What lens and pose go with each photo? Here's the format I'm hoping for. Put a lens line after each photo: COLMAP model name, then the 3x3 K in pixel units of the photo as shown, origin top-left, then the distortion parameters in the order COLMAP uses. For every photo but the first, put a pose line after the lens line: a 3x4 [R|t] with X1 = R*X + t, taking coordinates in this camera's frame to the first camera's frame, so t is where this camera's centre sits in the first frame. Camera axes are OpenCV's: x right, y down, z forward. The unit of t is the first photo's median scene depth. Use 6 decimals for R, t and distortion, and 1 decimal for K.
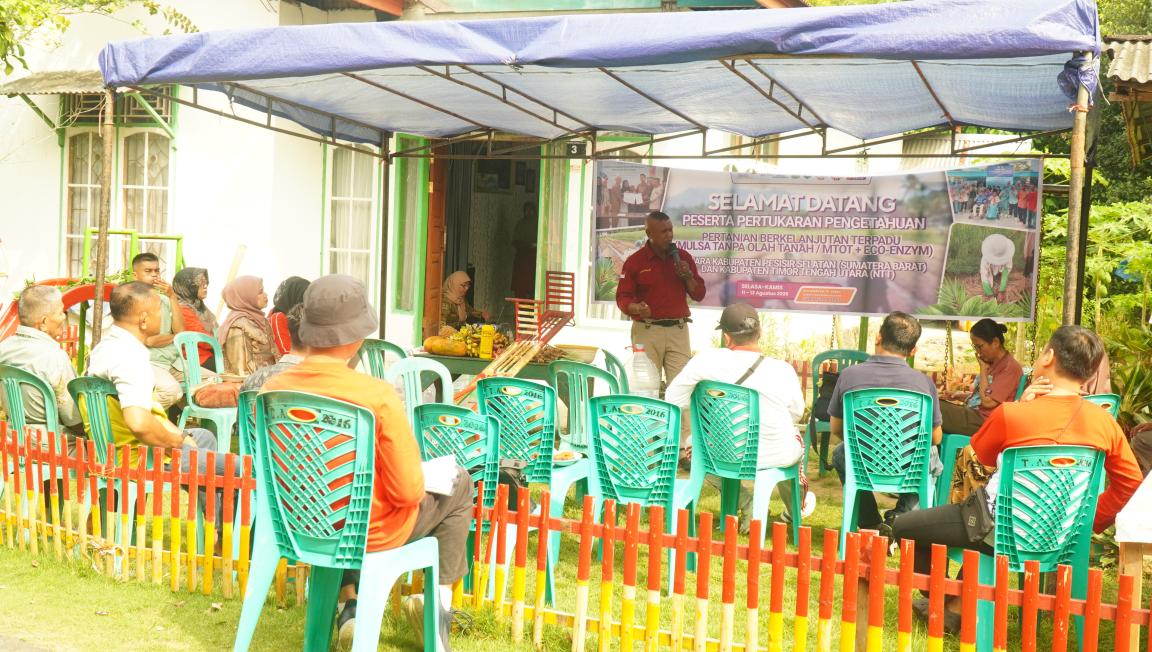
lens RADIAL K [[1269.5, 0, 571.7], [0, 1269.5, 321.2], [0, 0, 1]] dist [-0.034785, 0.000000]
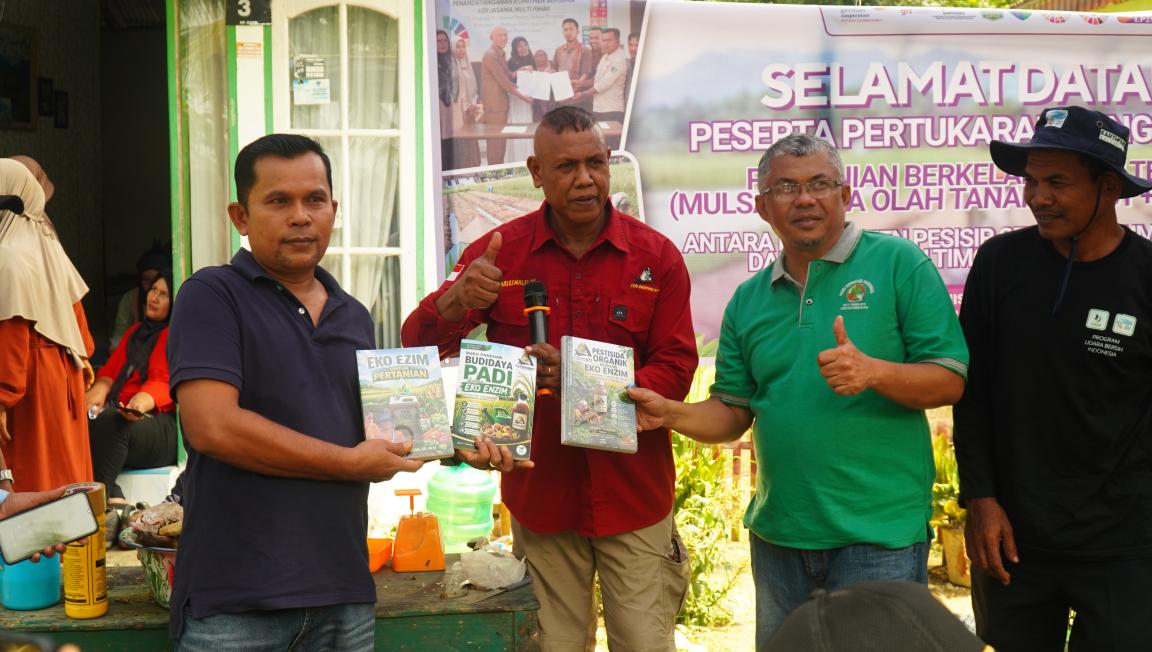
lens RADIAL K [[1269.5, 0, 578.4], [0, 1269.5, 326.0], [0, 0, 1]] dist [-0.034785, 0.000000]
pose [[0.925478, -0.086455, 0.368802, -0.094336], [0.066071, 0.995524, 0.067572, -0.053819], [-0.372993, -0.038170, 0.927049, 0.690568]]
